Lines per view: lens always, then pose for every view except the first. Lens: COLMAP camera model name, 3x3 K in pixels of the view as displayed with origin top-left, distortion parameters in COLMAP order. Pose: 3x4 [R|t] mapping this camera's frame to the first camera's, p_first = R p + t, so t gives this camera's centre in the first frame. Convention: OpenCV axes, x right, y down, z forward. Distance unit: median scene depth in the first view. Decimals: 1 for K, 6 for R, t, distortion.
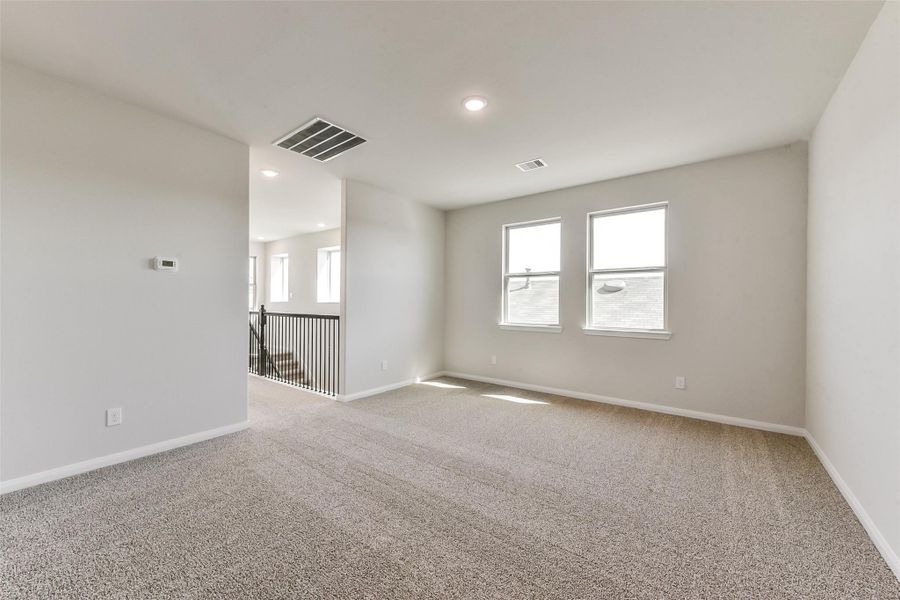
lens RADIAL K [[352.0, 0, 450.7], [0, 352.0, 296.1], [0, 0, 1]] dist [-0.003690, -0.002683]
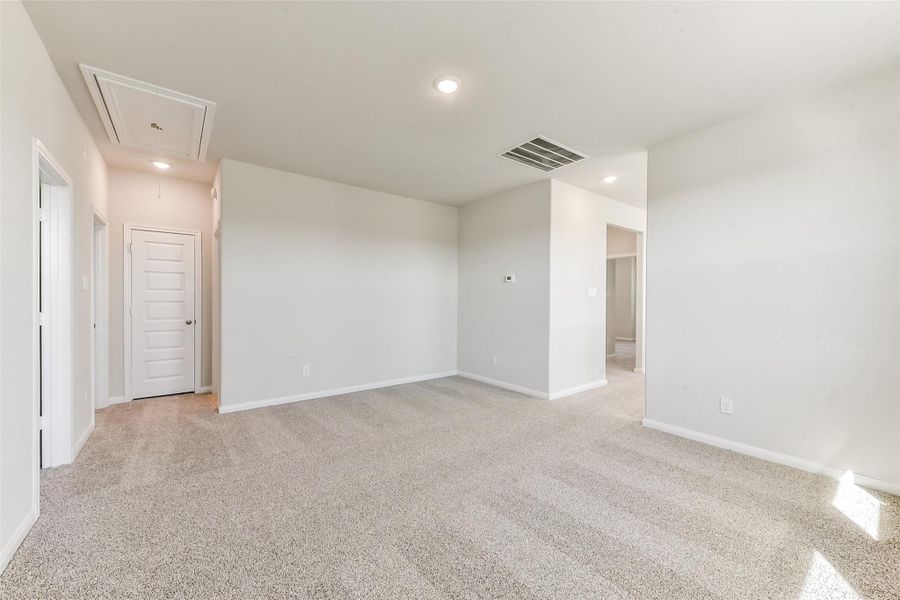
lens RADIAL K [[352.0, 0, 451.2], [0, 352.0, 301.5], [0, 0, 1]] dist [-0.003690, -0.002683]
pose [[-0.266227, 0.000464, -0.963910, 0.626704], [0.007765, 0.999968, -0.001663, 0.014147], [0.963879, -0.007927, -0.266222, 0.829730]]
